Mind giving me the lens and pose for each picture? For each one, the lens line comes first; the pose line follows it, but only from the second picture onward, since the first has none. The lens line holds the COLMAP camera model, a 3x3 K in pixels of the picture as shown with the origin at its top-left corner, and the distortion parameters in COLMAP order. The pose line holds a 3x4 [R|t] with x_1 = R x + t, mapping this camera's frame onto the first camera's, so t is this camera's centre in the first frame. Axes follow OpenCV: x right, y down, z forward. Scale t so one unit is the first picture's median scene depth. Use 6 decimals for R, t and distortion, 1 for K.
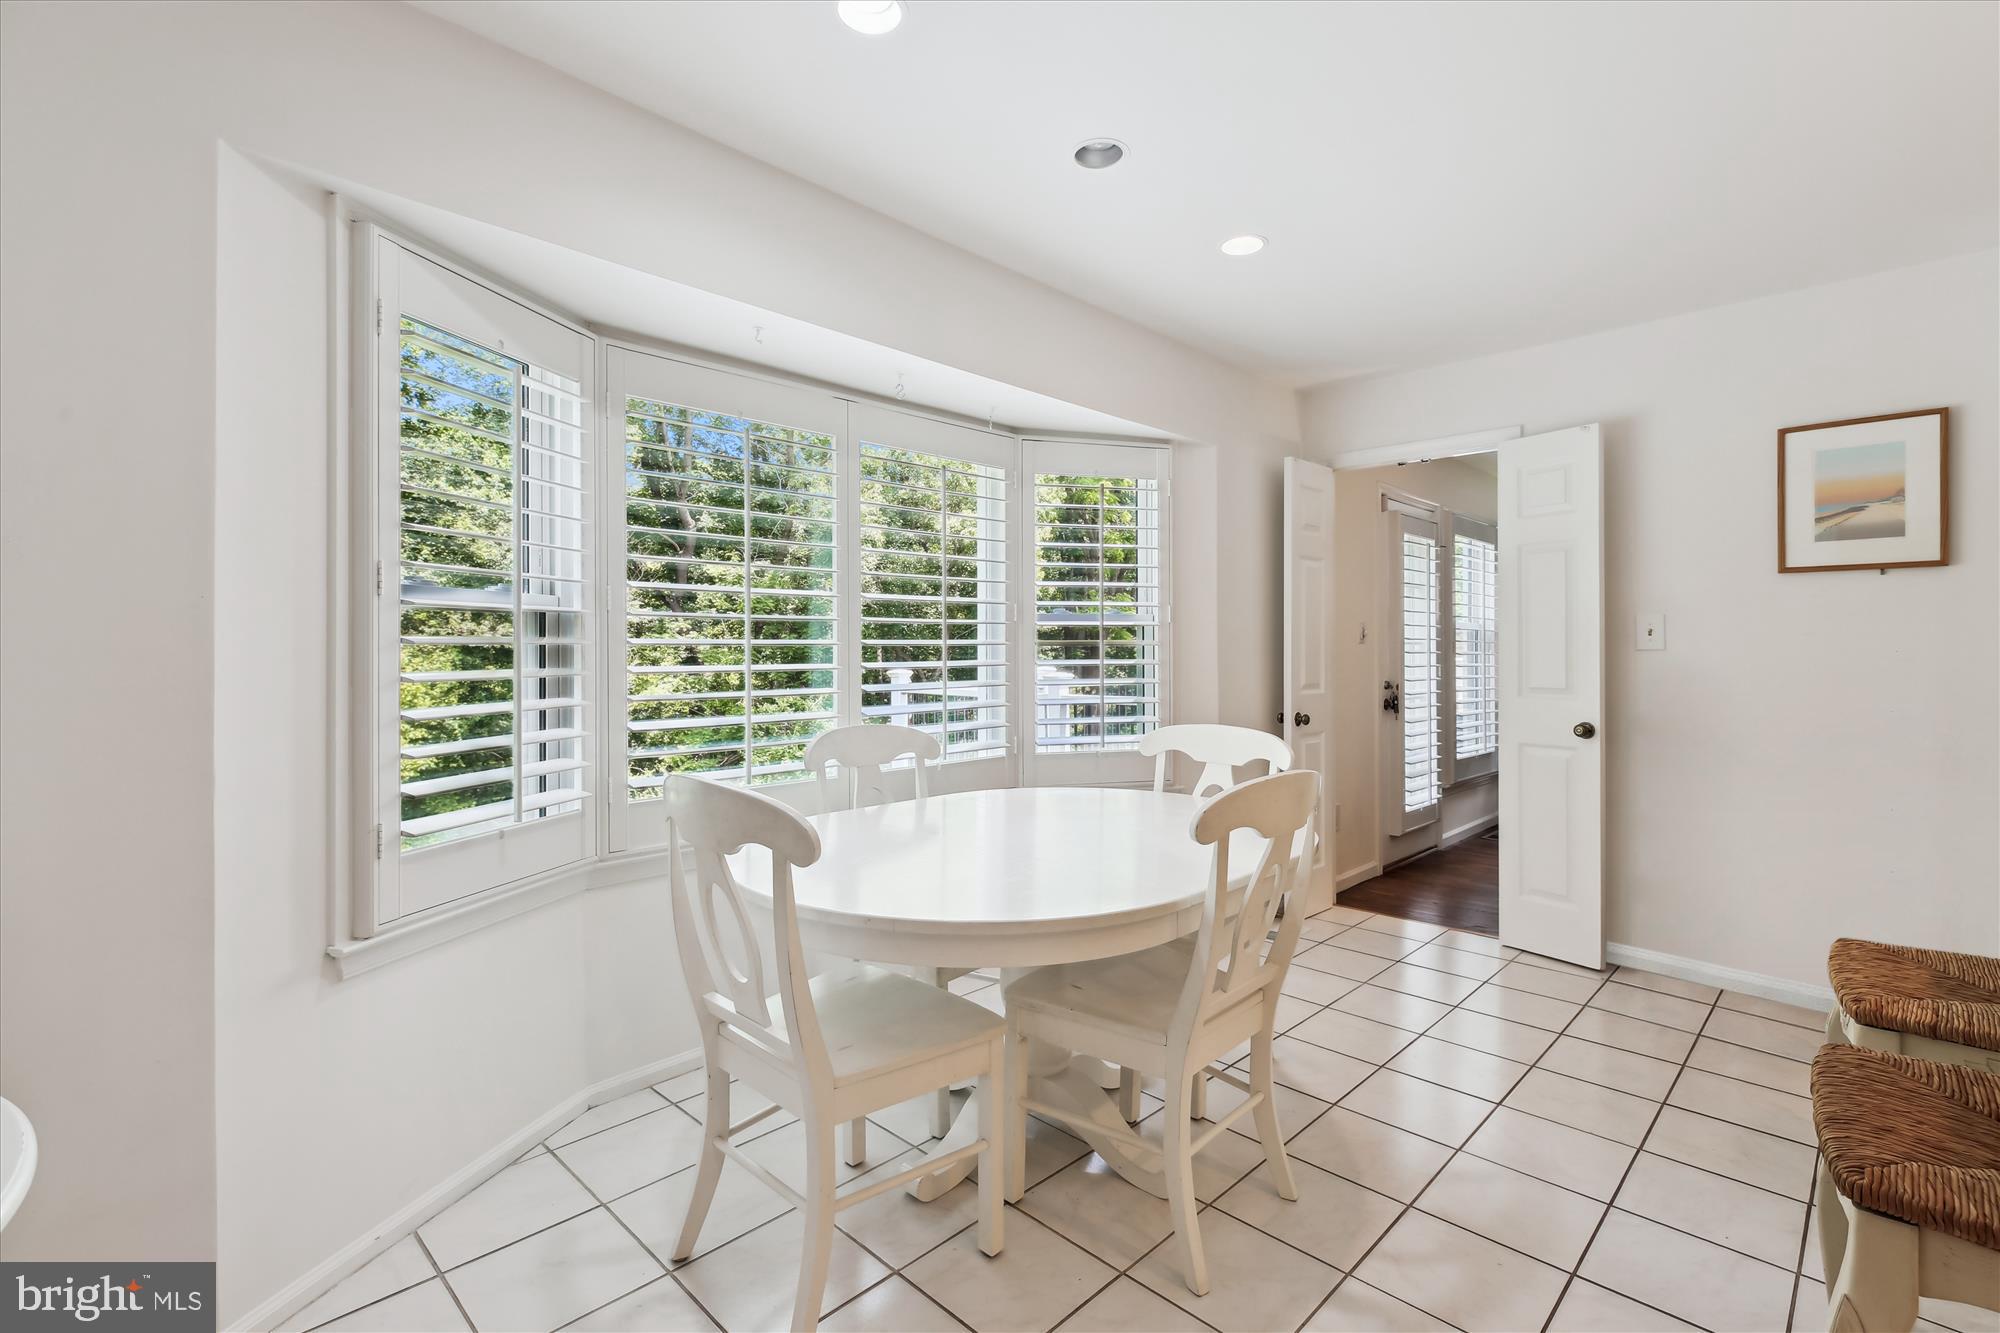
lens RADIAL K [[910.7, 0, 993.2], [0, 910.7, 654.3], [0, 0, 1]] dist [0.006730, 0.001196]
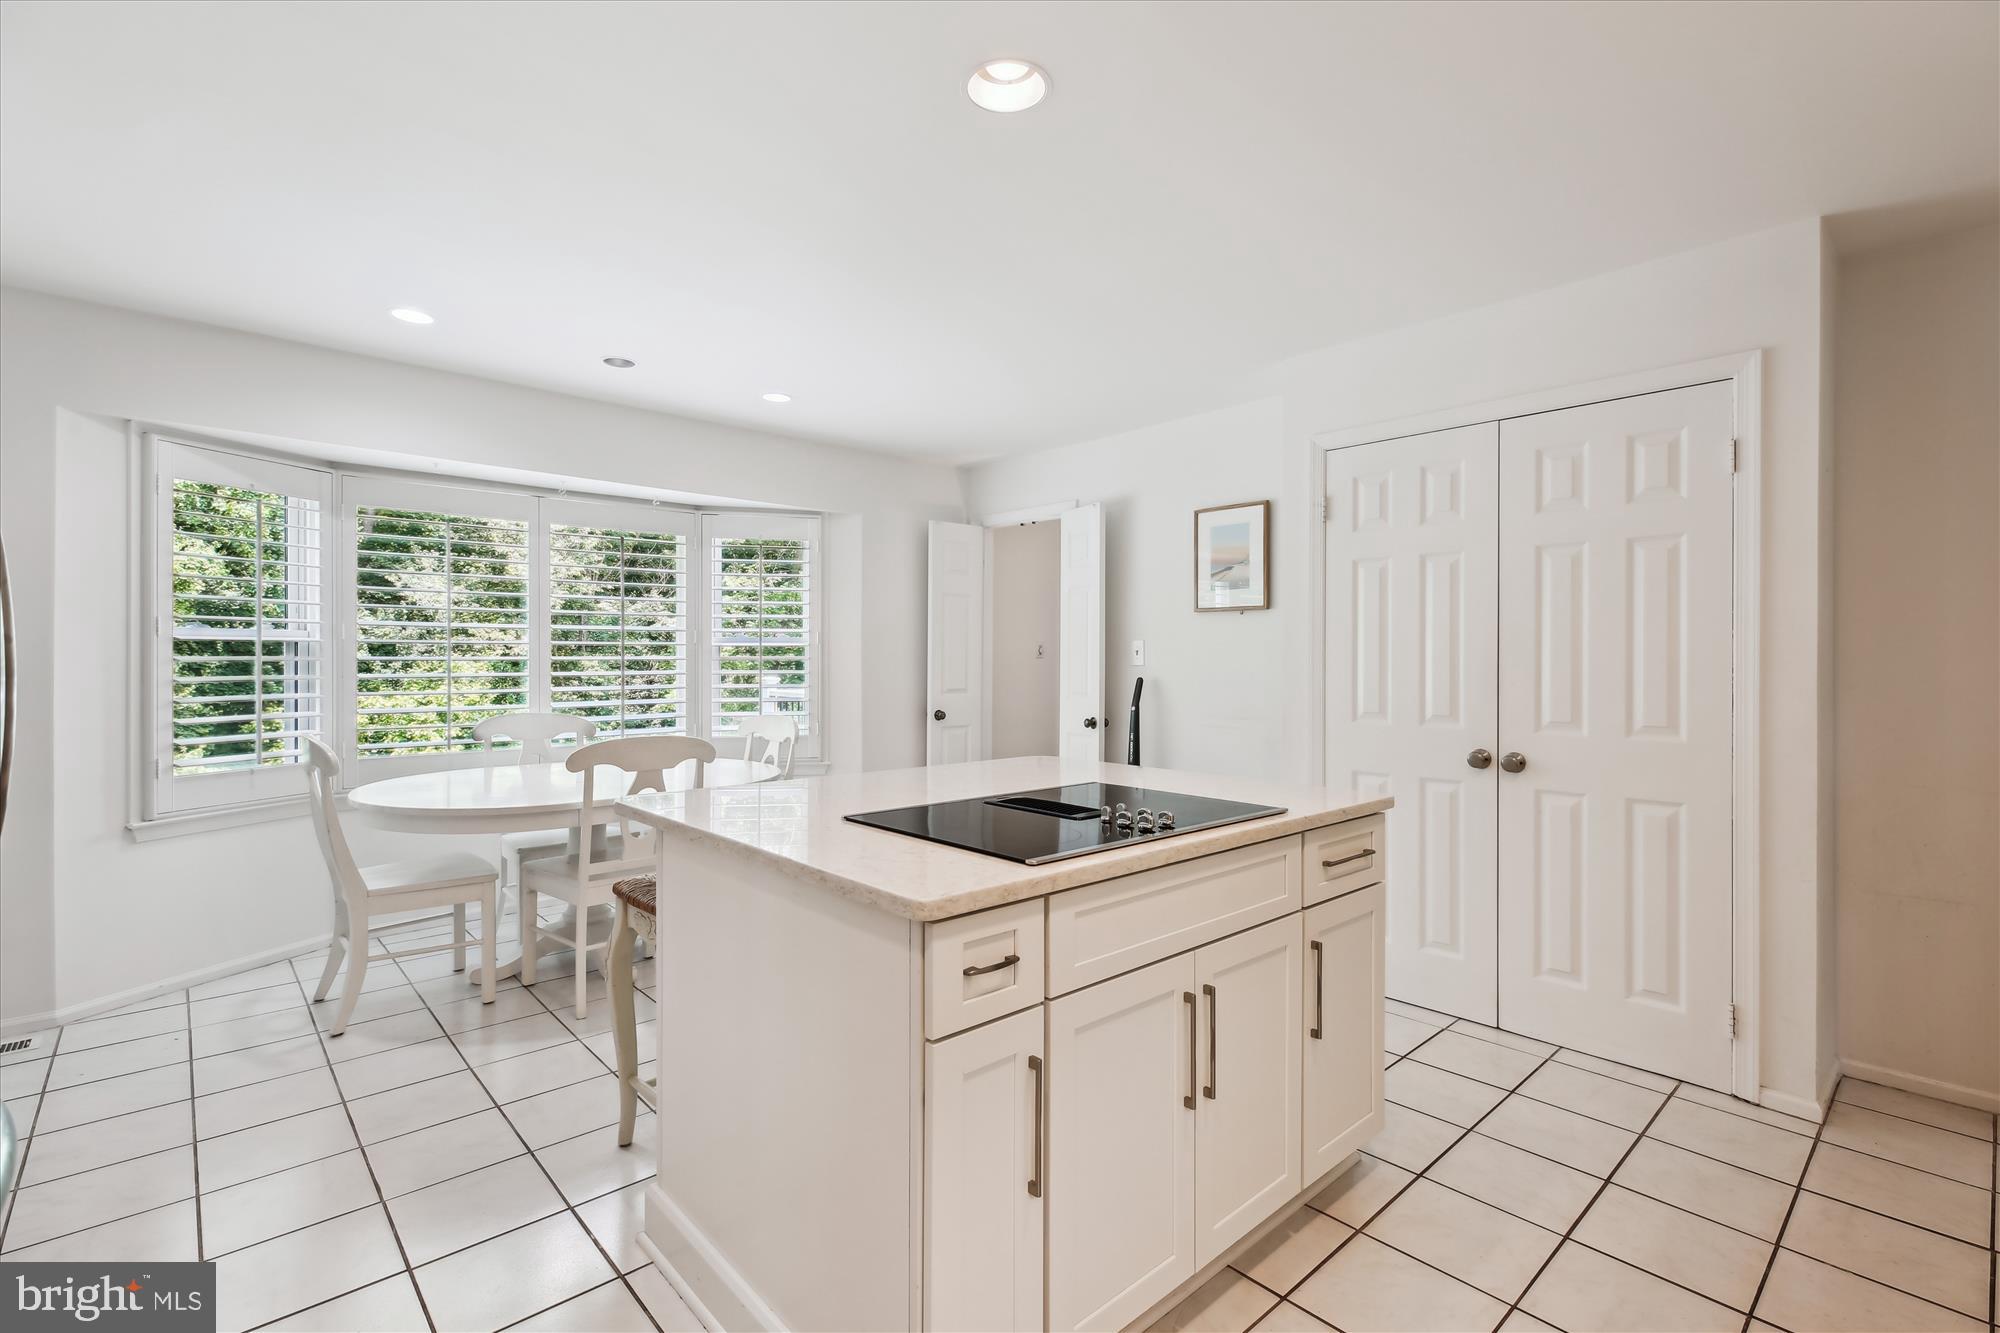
lens RADIAL K [[910.7, 0, 1007.9], [0, 910.7, 664.4], [0, 0, 1]] dist [0.006730, 0.001196]
pose [[0.998543, 0.003909, -0.053813, 0.856064], [-0.003852, 0.999992, 0.001158, -0.010438], [0.053817, -0.000949, 0.998550, -0.565507]]
